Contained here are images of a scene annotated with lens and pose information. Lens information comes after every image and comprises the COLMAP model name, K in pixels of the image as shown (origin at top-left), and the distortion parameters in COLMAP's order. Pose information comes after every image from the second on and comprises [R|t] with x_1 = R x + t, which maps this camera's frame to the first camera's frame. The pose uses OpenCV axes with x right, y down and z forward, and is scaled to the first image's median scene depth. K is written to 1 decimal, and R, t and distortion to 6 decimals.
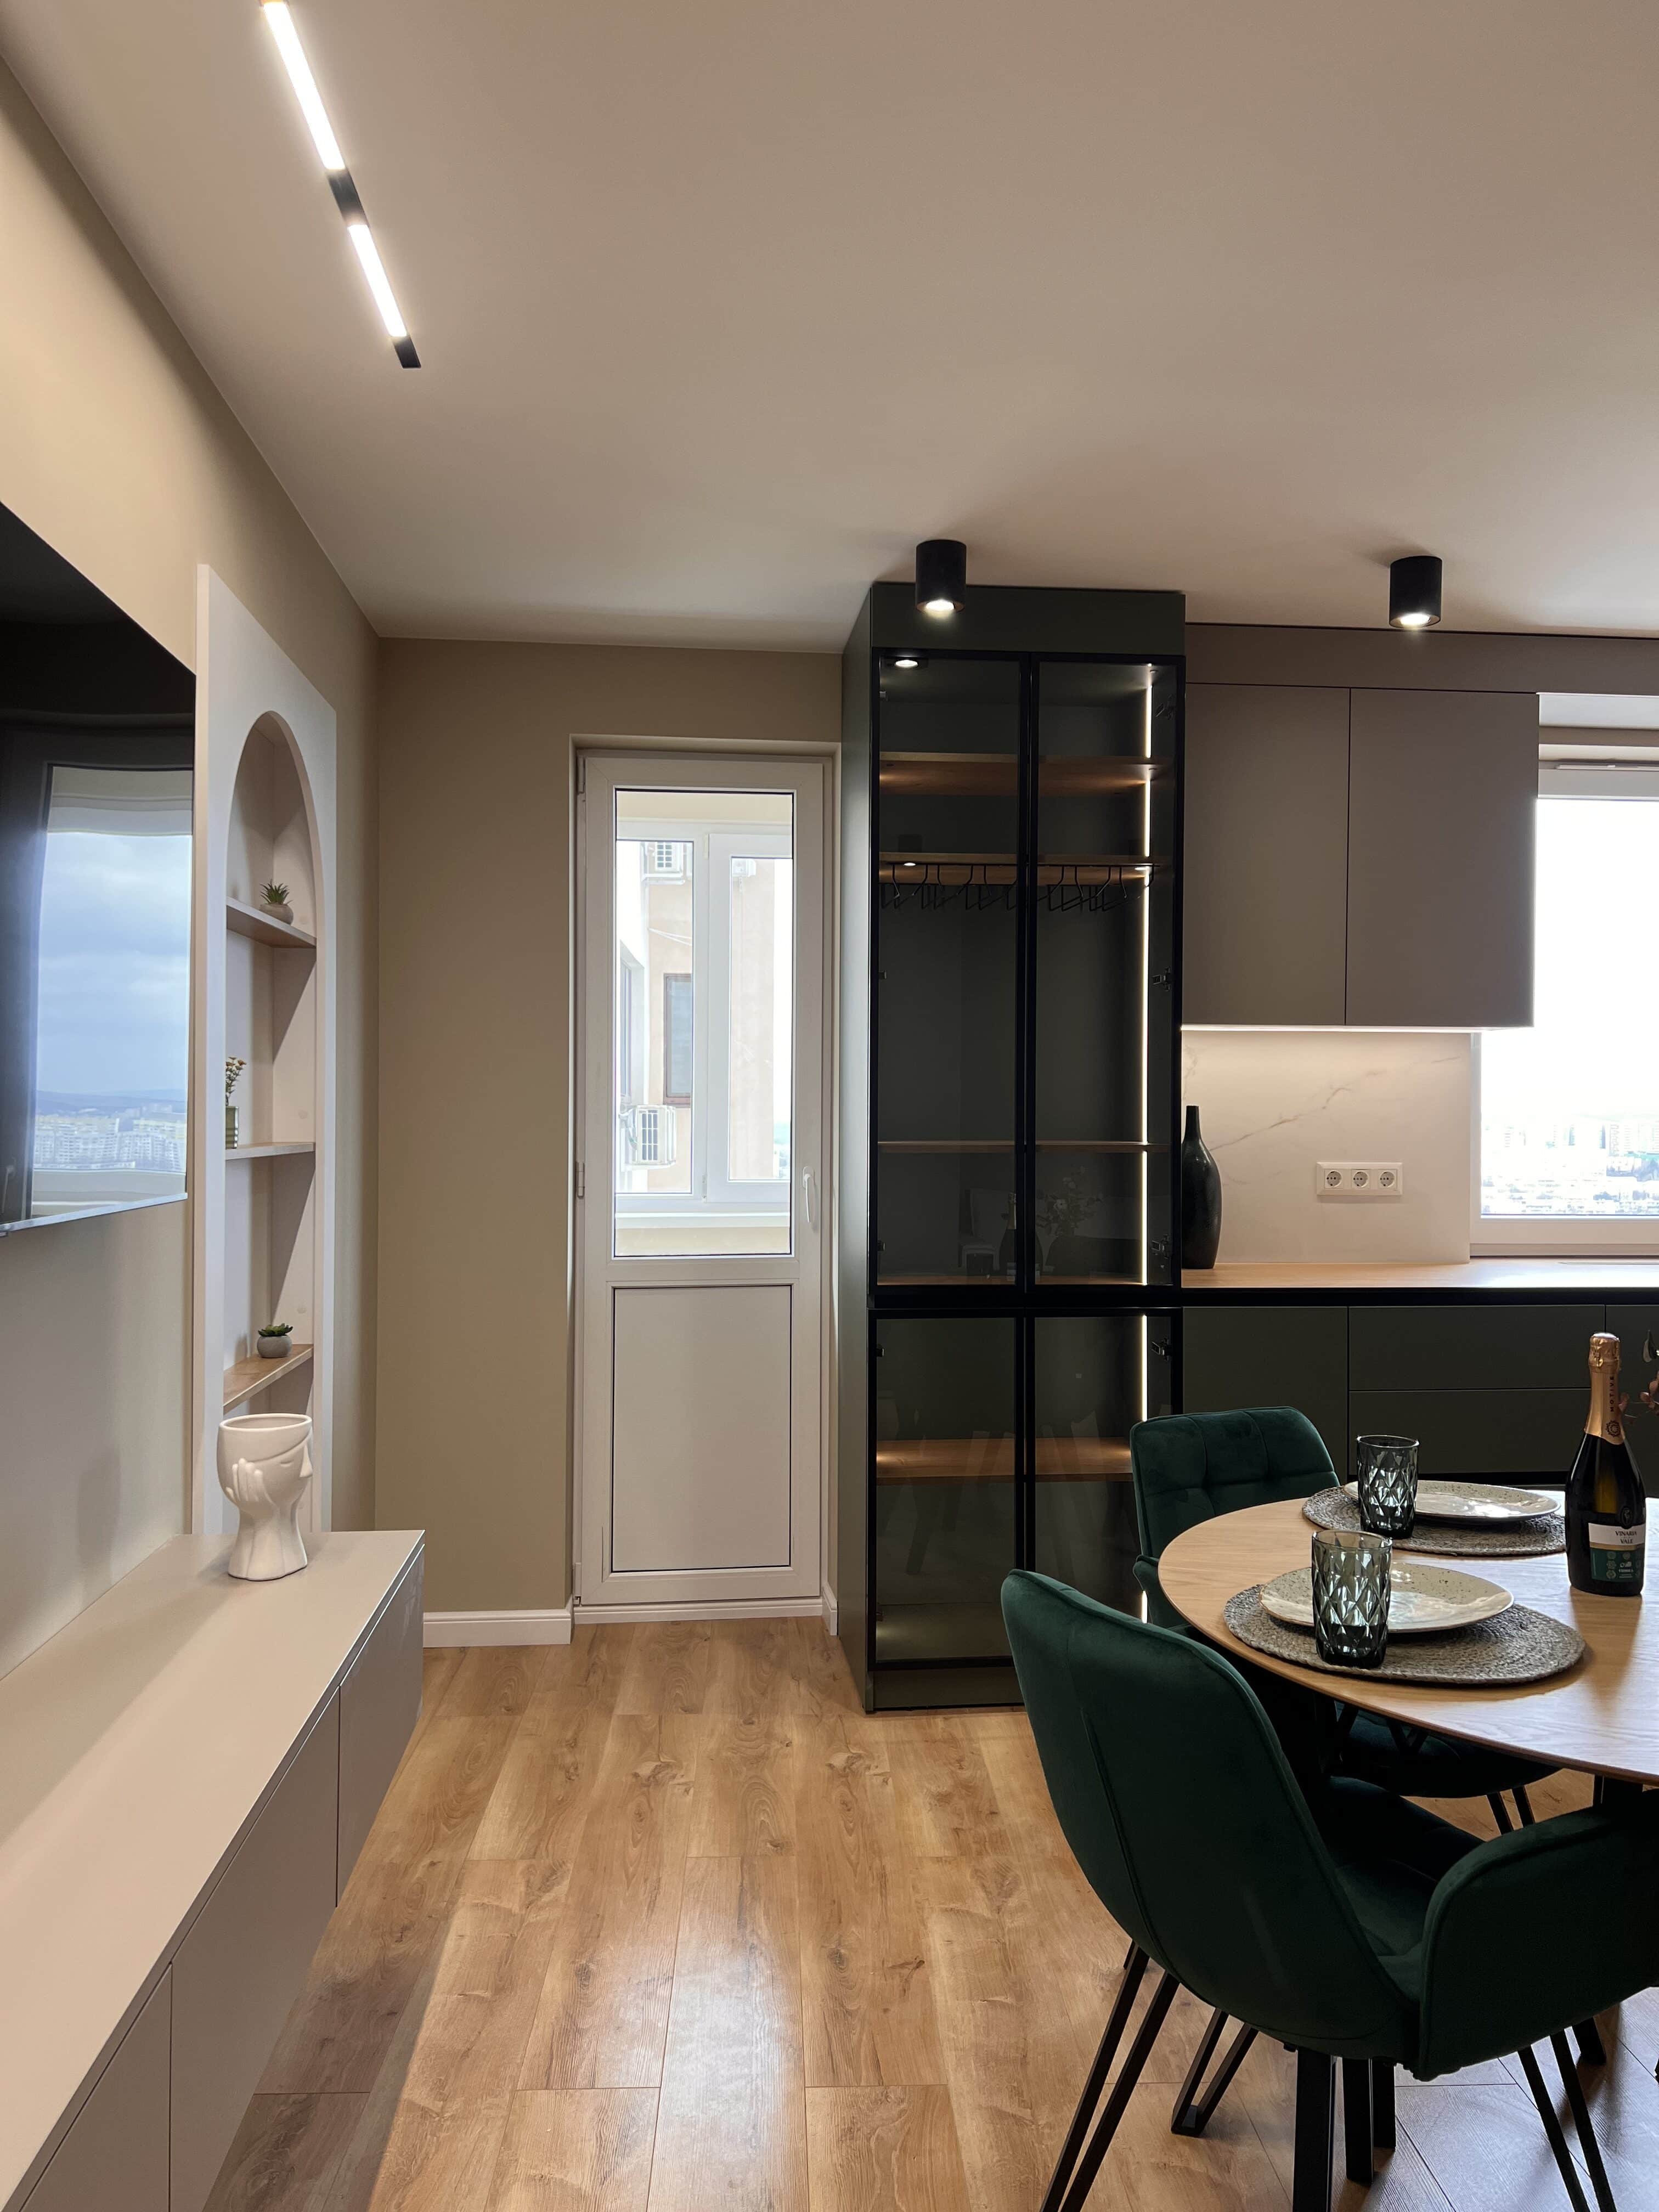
lens RADIAL K [[1664.8, 0, 829.5], [0, 1664.8, 1106.0], [0, 0, 1]] dist [0.057224, -0.077519]
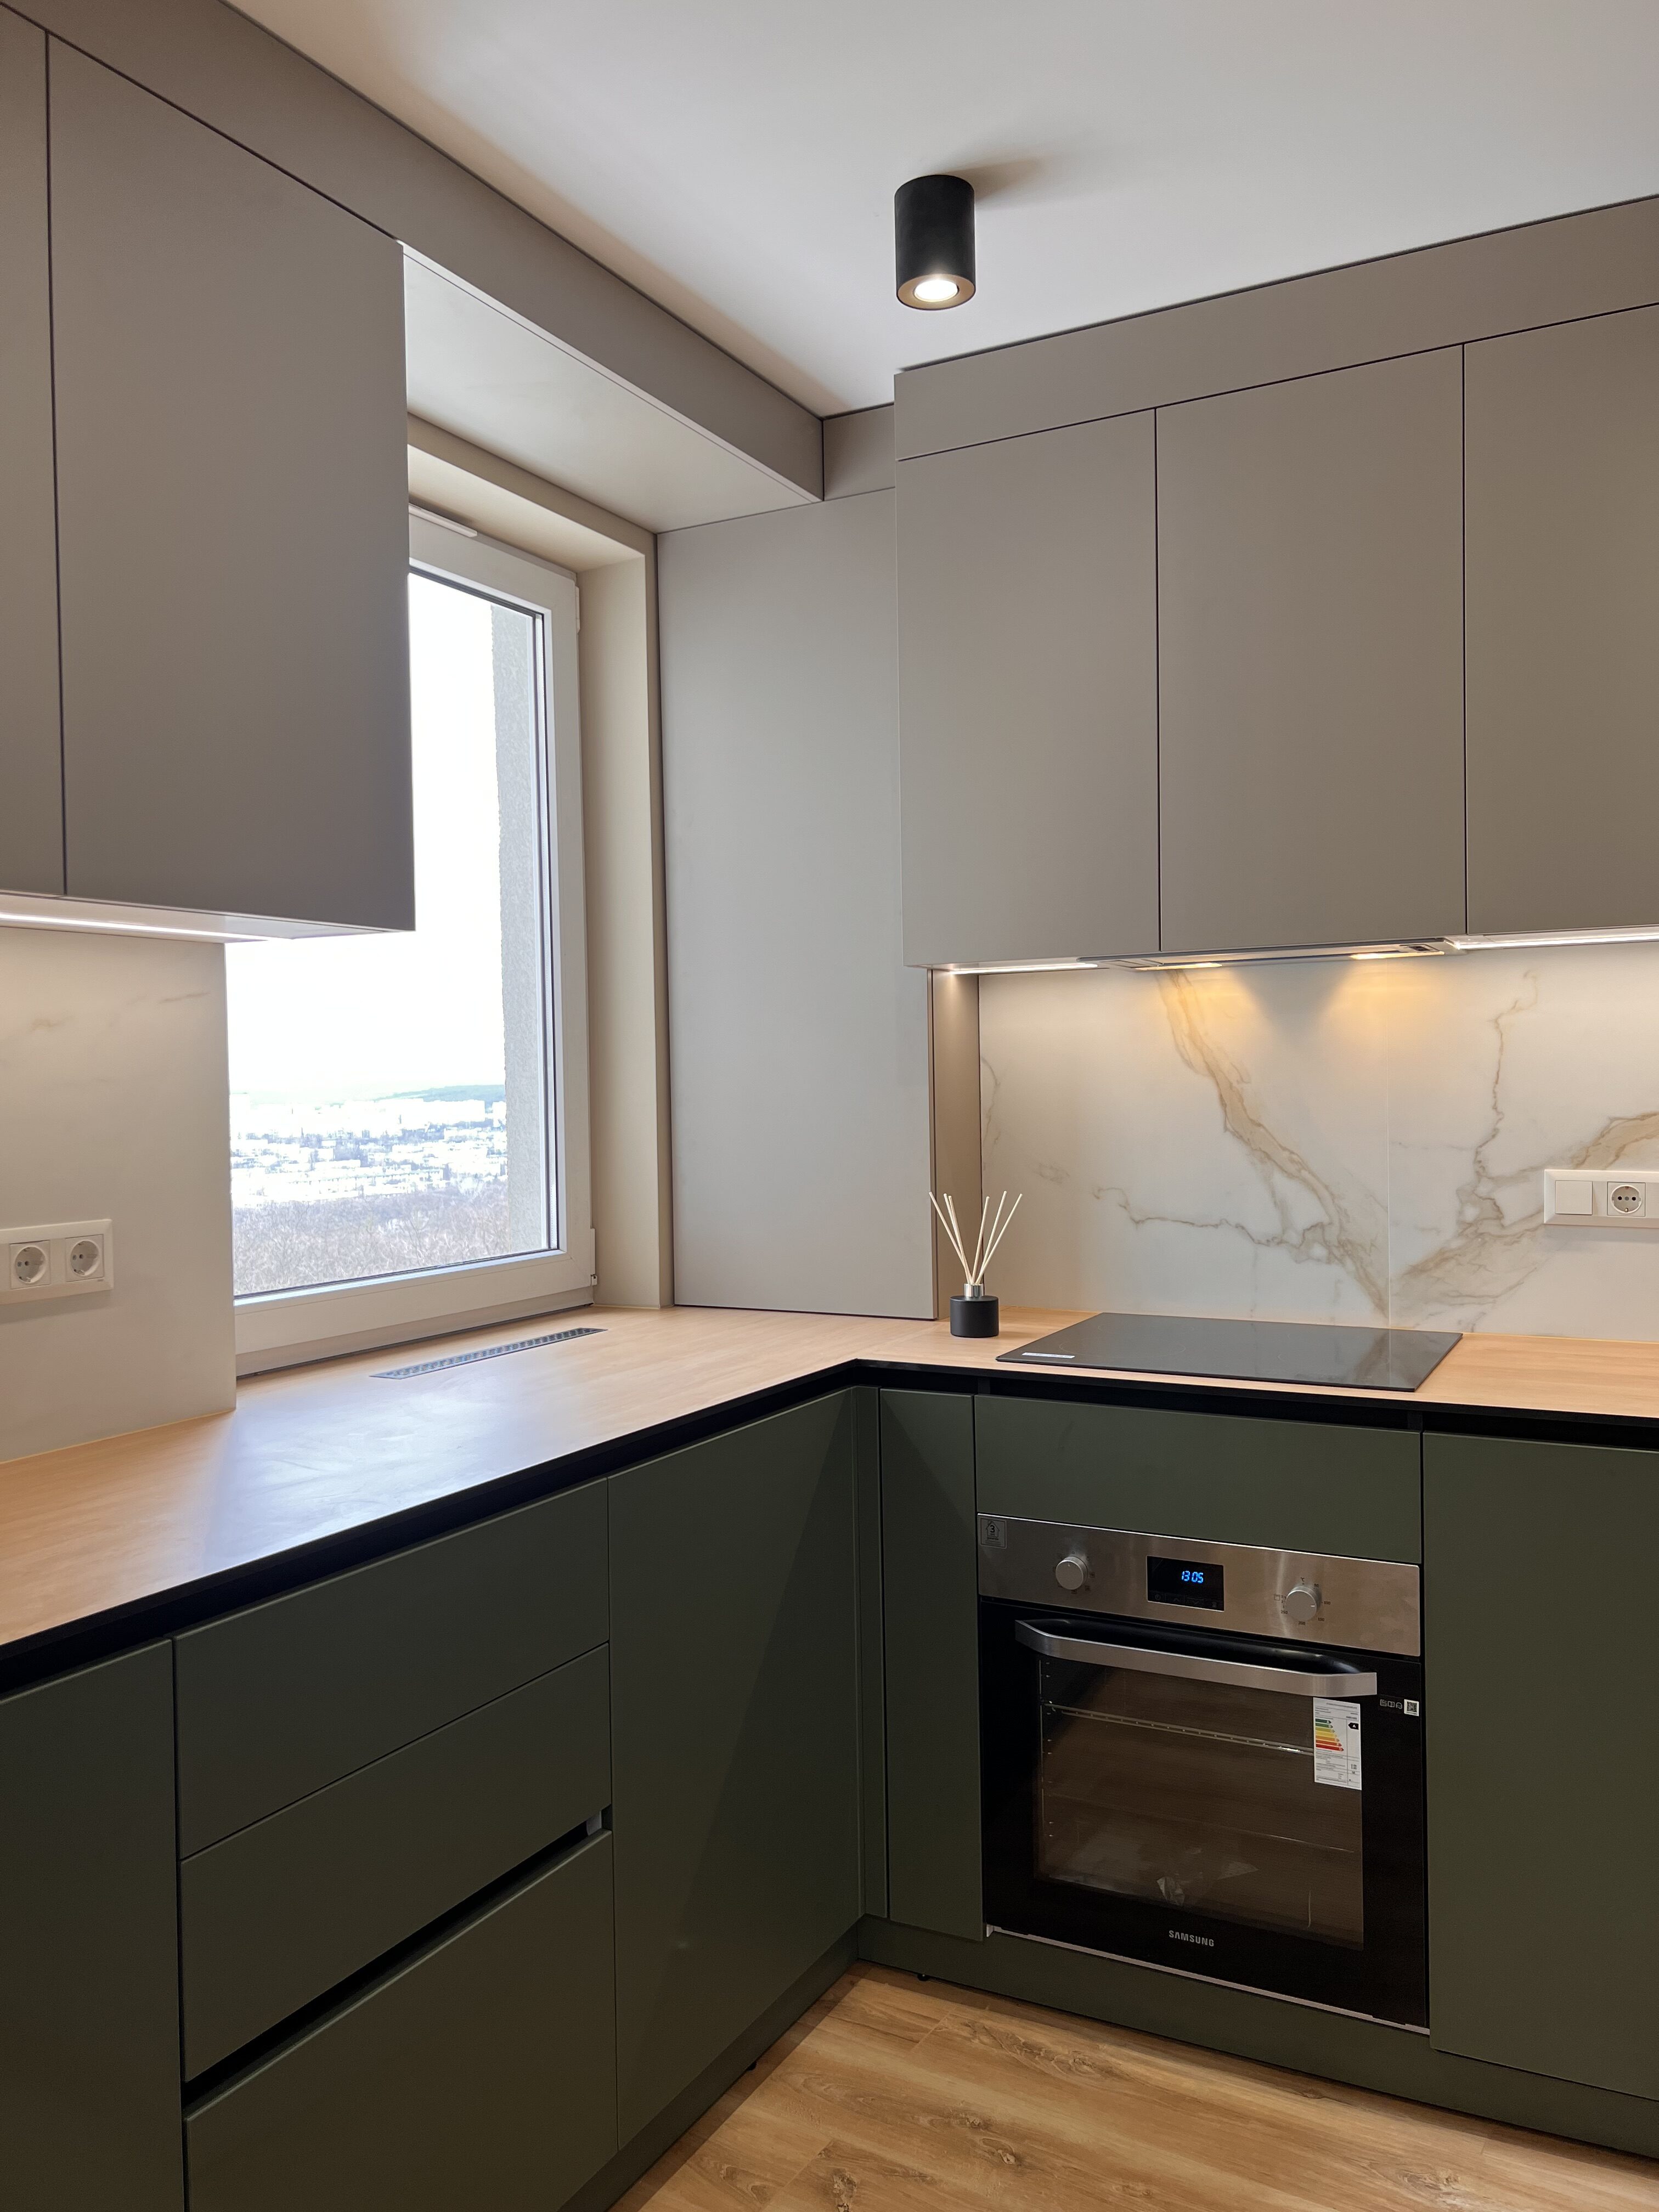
lens RADIAL K [[1687.0, 0, 817.2], [0, 1687.0, 1105.3], [0, 0, 1]] dist [0.078168, -0.090967]
pose [[0.577213, -0.026774, 0.816155, 0.083815], [0.017598, 0.999638, 0.020347, -0.003282], [-0.816404, 0.002618, 0.577475, 0.676603]]
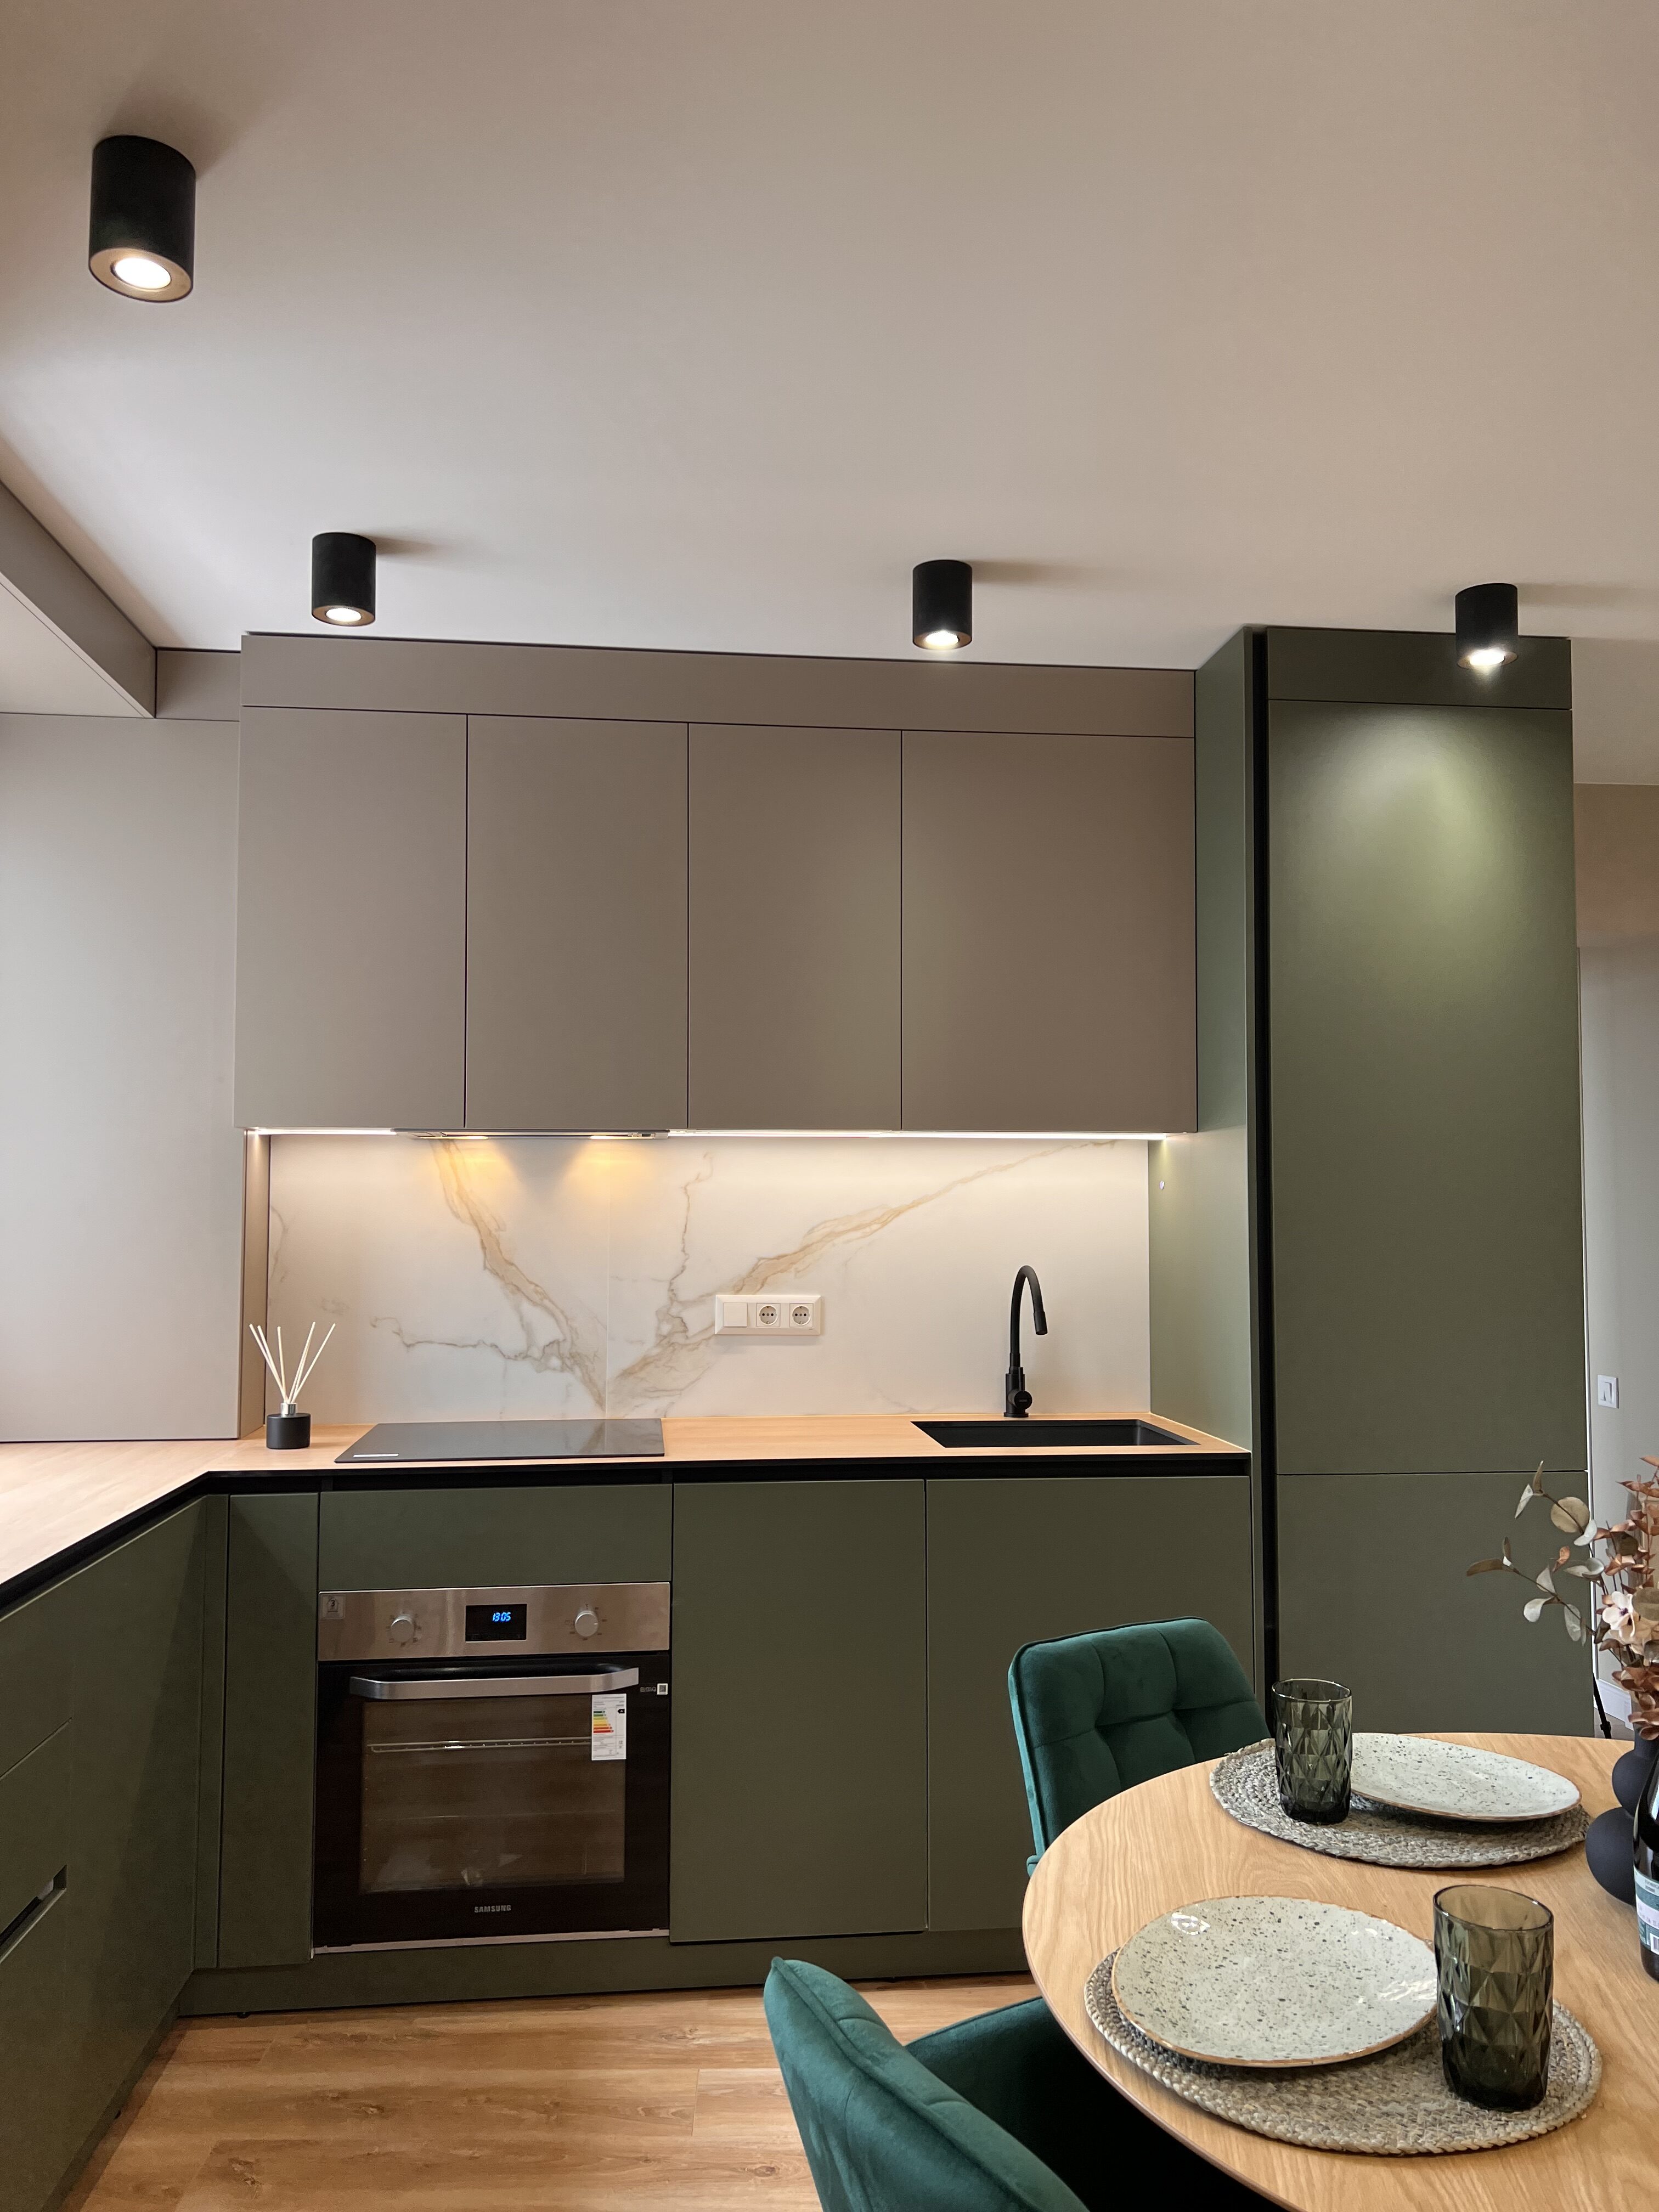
lens RADIAL K [[1664.8, 0, 829.5], [0, 1664.8, 1106.0], [0, 0, 1]] dist [0.057224, -0.077519]
pose [[0.021282, 0.054925, 0.998264, -0.131697], [0.000169, 0.998490, -0.054941, -0.013148], [-0.999773, 0.001338, 0.021241, 0.753679]]
